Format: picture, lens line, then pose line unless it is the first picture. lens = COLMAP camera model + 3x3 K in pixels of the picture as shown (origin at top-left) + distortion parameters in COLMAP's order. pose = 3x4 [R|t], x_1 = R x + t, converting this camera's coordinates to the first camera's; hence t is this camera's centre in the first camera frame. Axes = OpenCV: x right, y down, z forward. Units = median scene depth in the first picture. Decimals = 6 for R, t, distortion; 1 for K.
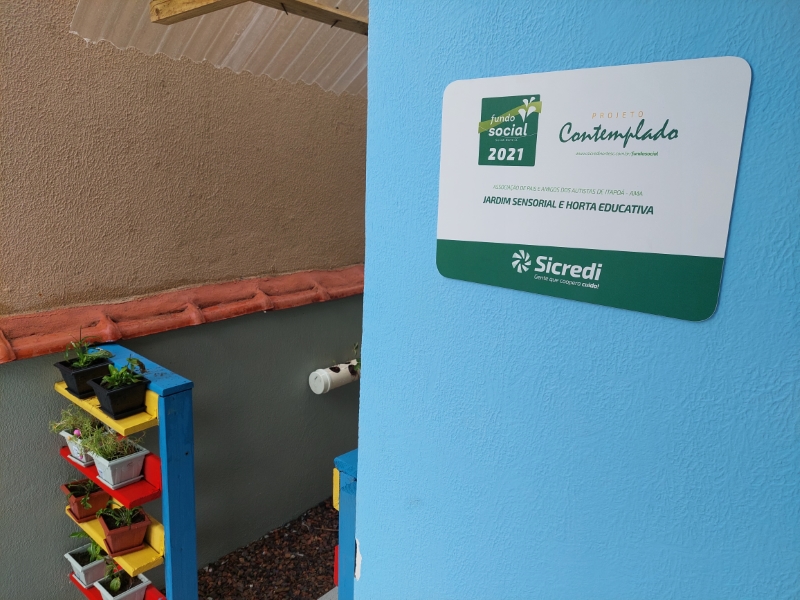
lens RADIAL K [[576.5, 0, 399.2], [0, 576.5, 298.8], [0, 0, 1]] dist [0.060484, -0.061205]
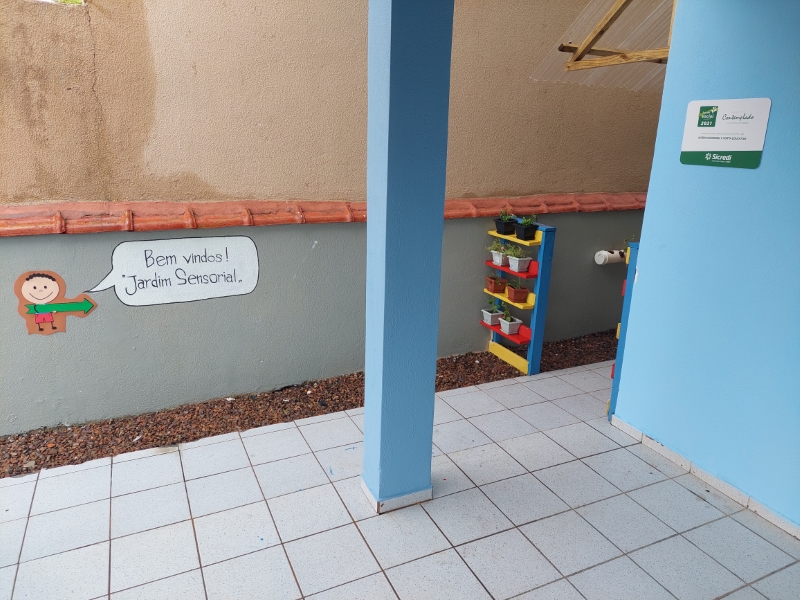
lens RADIAL K [[576.5, 0, 401.2], [0, 576.5, 298.0], [0, 0, 1]] dist [0.060484, -0.061205]
pose [[0.919772, 0.097420, -0.380170, -0.023731], [-0.080264, 0.994920, 0.060764, 0.303687], [0.384159, -0.025375, 0.922918, -1.240936]]
